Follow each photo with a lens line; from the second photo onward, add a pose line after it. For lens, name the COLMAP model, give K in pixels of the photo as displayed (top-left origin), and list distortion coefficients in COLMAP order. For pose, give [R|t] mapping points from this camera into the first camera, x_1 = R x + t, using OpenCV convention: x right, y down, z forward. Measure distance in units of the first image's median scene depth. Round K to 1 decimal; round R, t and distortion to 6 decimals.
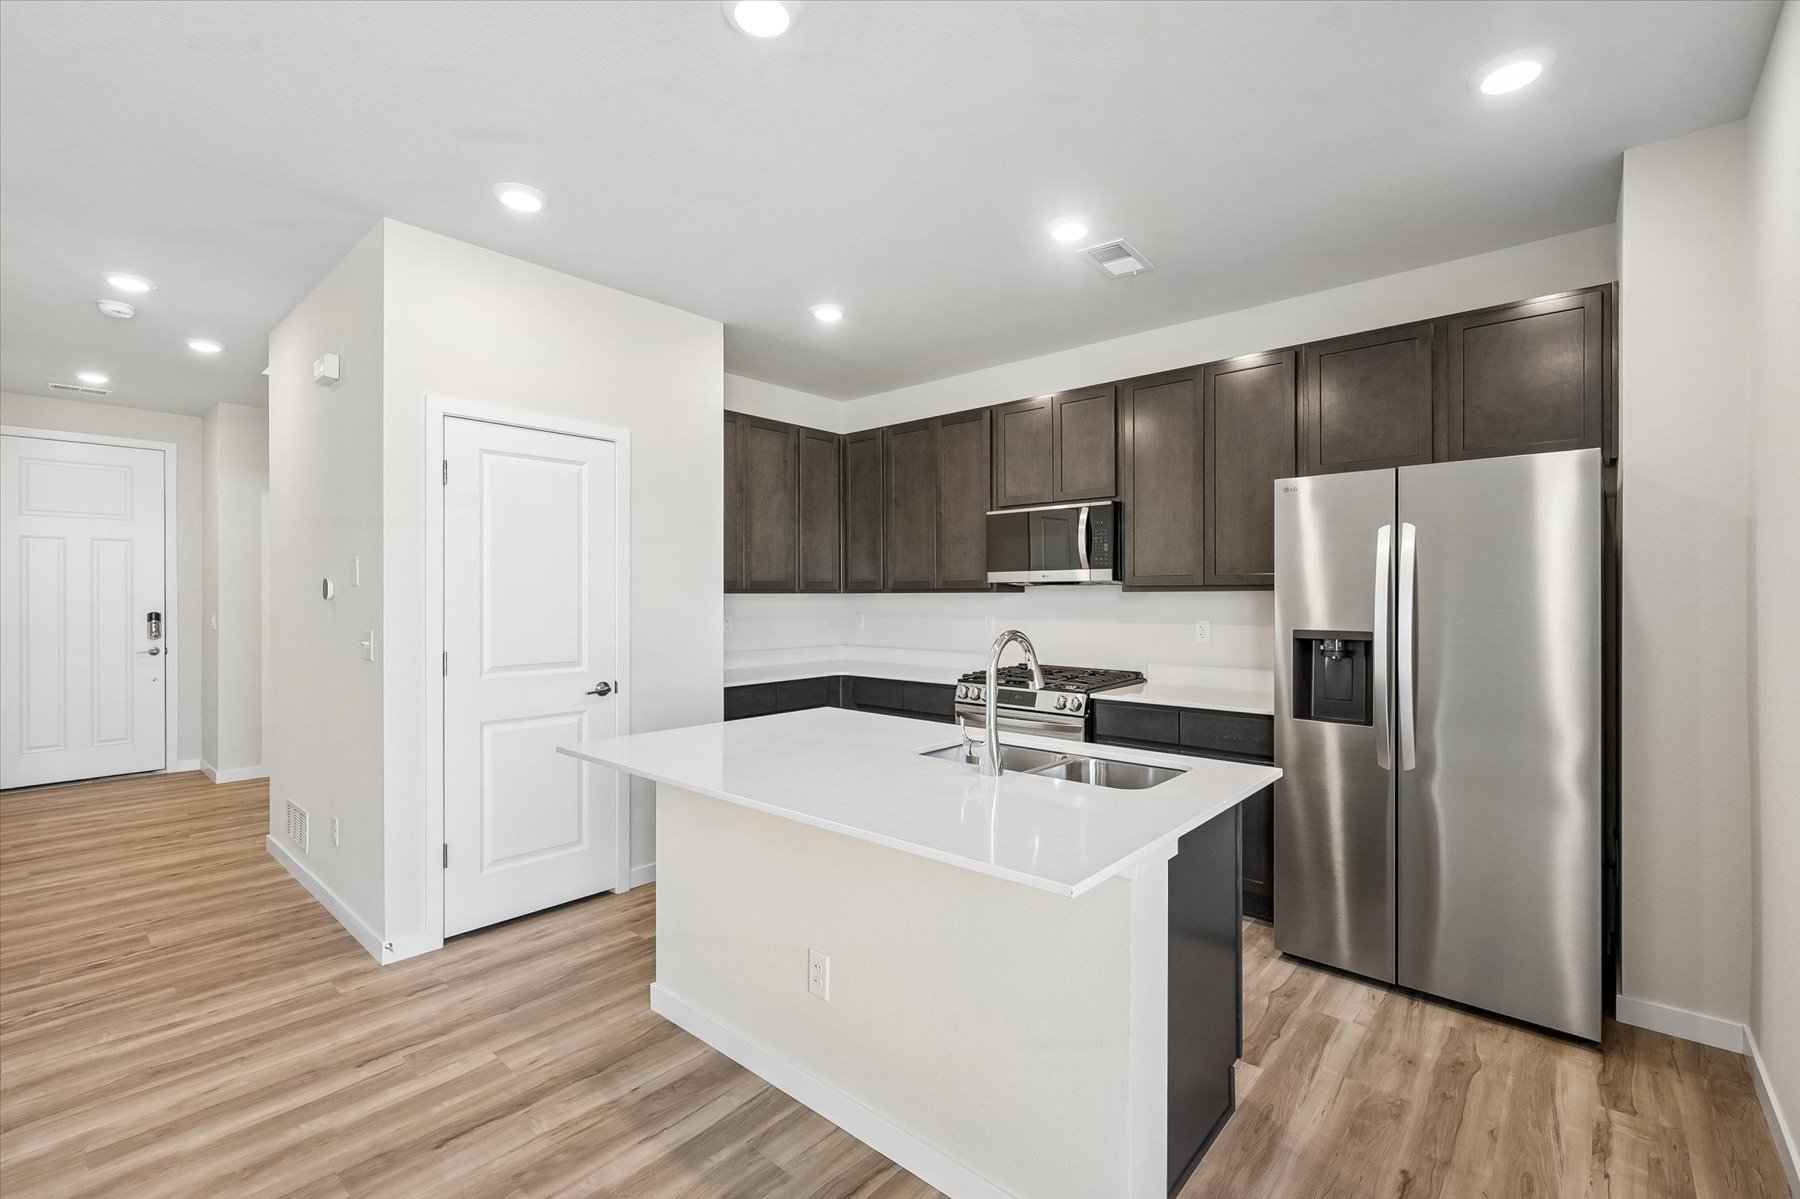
lens RADIAL K [[778.6, 0, 910.5], [0, 778.6, 596.5], [0, 0, 1]] dist [0.000447, -0.000039]
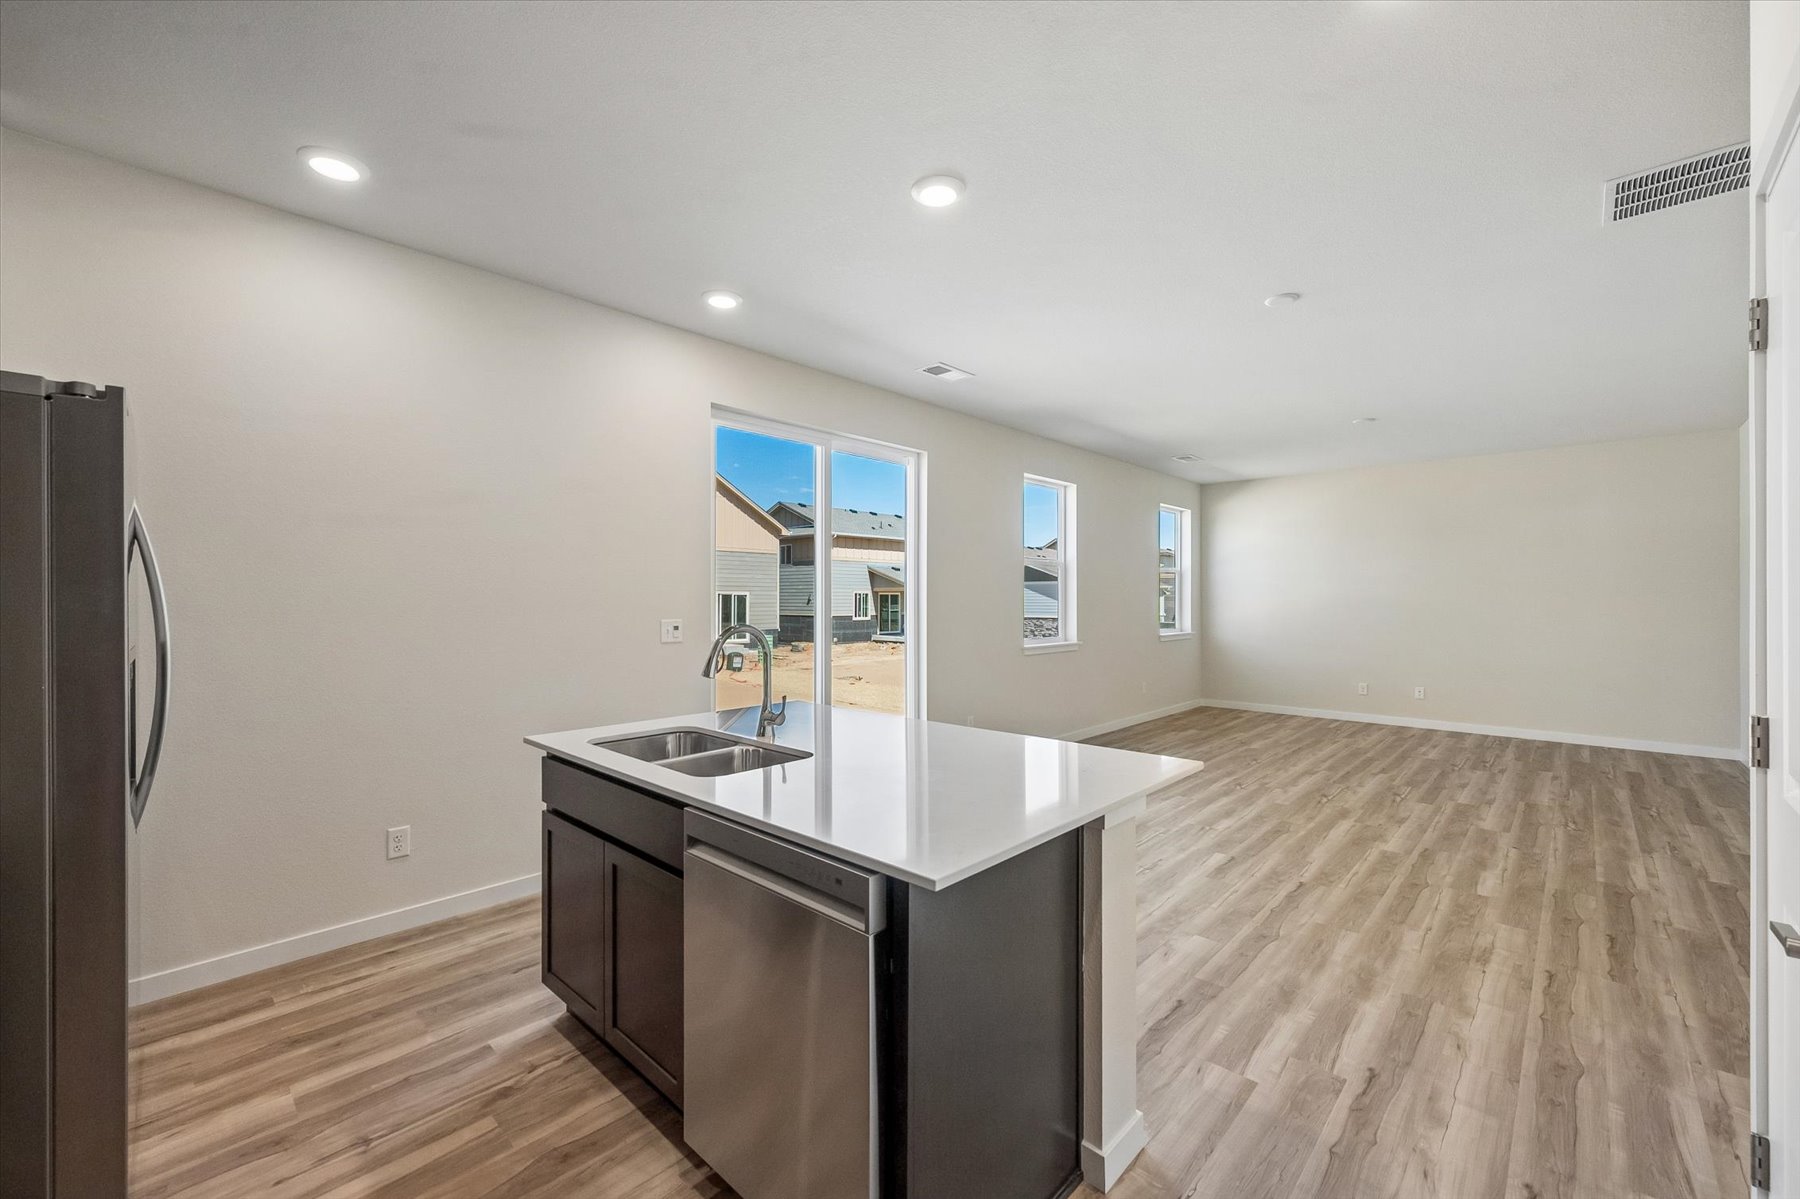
lens RADIAL K [[715.8, 0, 905.9], [0, 715.8, 598.1], [0, 0, 1]] dist [0.007941, 0.000074]
pose [[-0.999434, 0.000101, 0.033654, -0.107506], [0.000049, 0.999999, -0.001527, 0.003859], [-0.033654, -0.001525, -0.999432, 1.415635]]
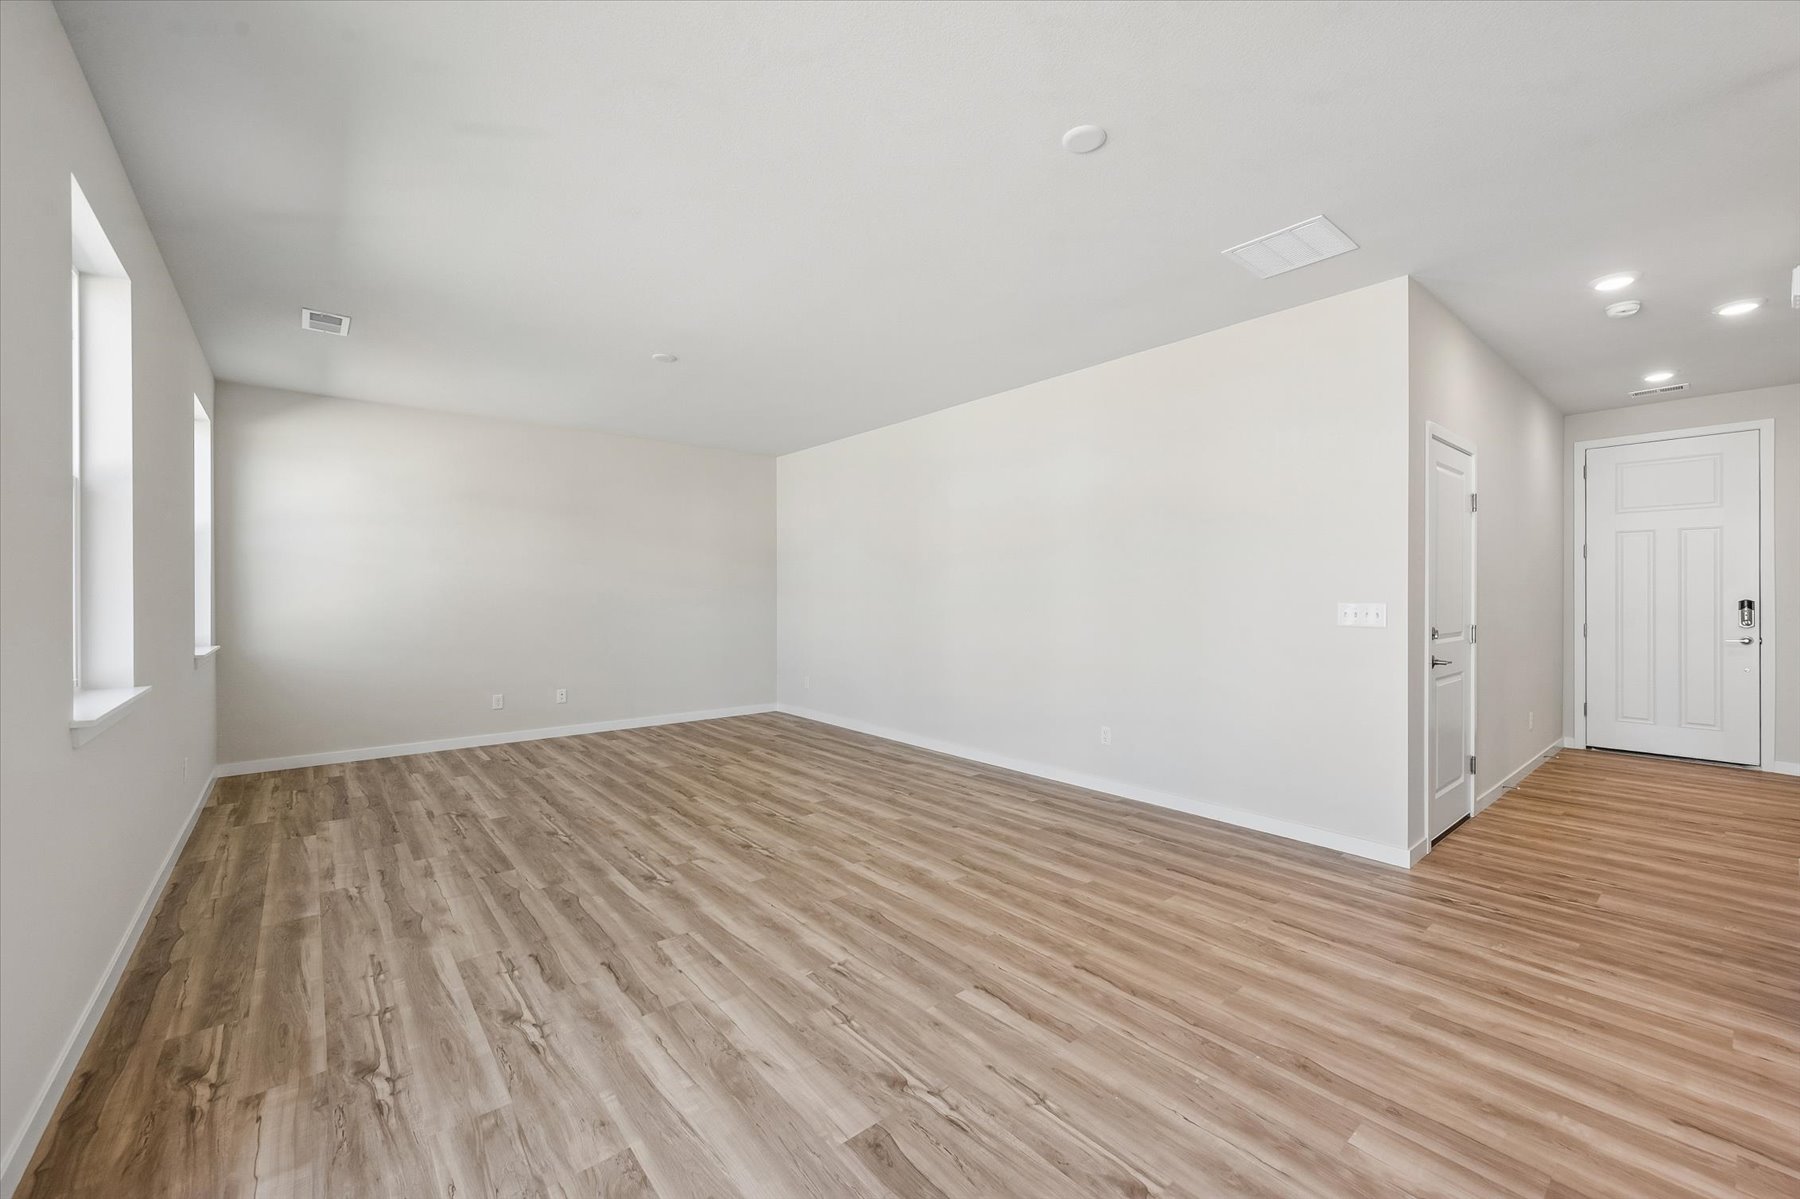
lens RADIAL K [[715.8, 0, 906.3], [0, 715.8, 597.2], [0, 0, 1]] dist [0.007941, 0.000074]
pose [[-0.154502, 0.004072, -0.987984, 0.137952], [-0.000182, 0.999991, 0.004150, 0.026171], [0.987993, 0.000821, -0.154500, 0.221560]]
